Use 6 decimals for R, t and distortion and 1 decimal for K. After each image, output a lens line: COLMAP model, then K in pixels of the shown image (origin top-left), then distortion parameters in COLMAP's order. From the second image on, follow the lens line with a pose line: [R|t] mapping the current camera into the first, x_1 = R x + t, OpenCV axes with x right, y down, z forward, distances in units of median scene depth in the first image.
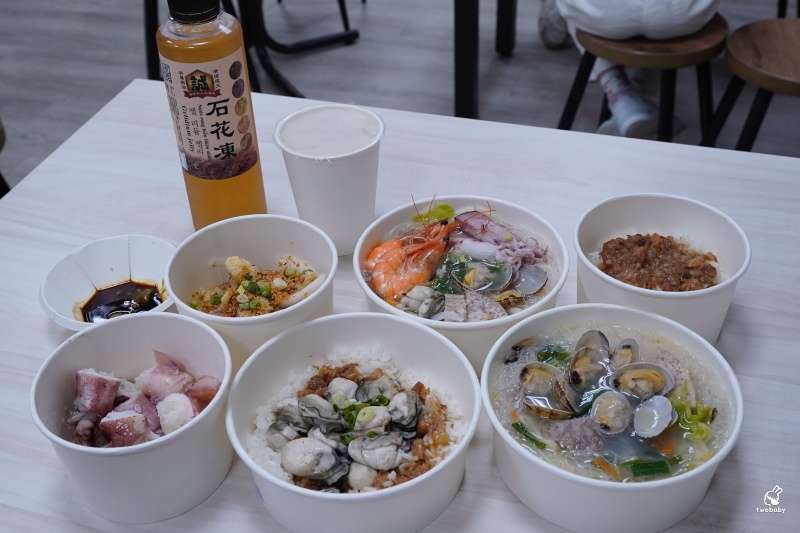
lens RADIAL K [[949.5, 0, 398.8], [0, 949.5, 262.7], [0, 0, 1]] dist [-0.004109, 0.000000]
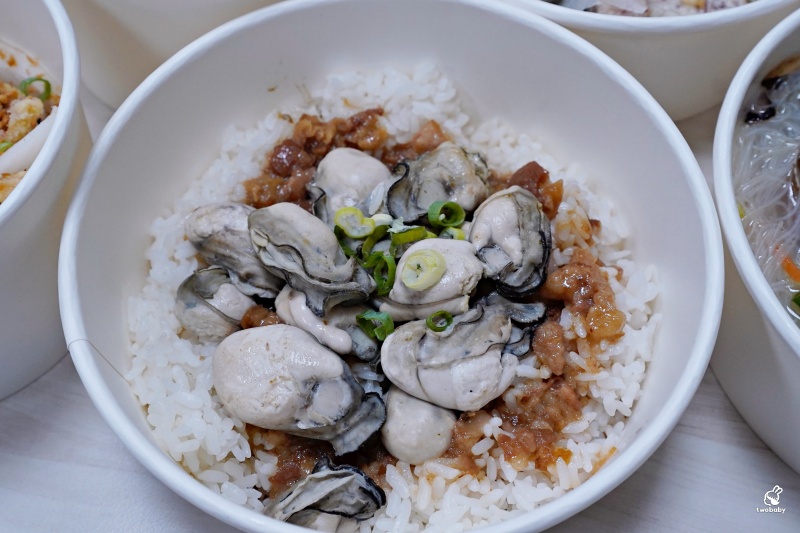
lens RADIAL K [[949.5, 0, 400.6], [0, 949.5, 265.9], [0, 0, 1]] dist [-0.004109, 0.000000]
pose [[0.998469, -0.007780, 0.054762, -0.064671], [-0.013978, 0.922434, 0.385902, 0.006168], [-0.053517, -0.386076, 0.920913, 0.627863]]
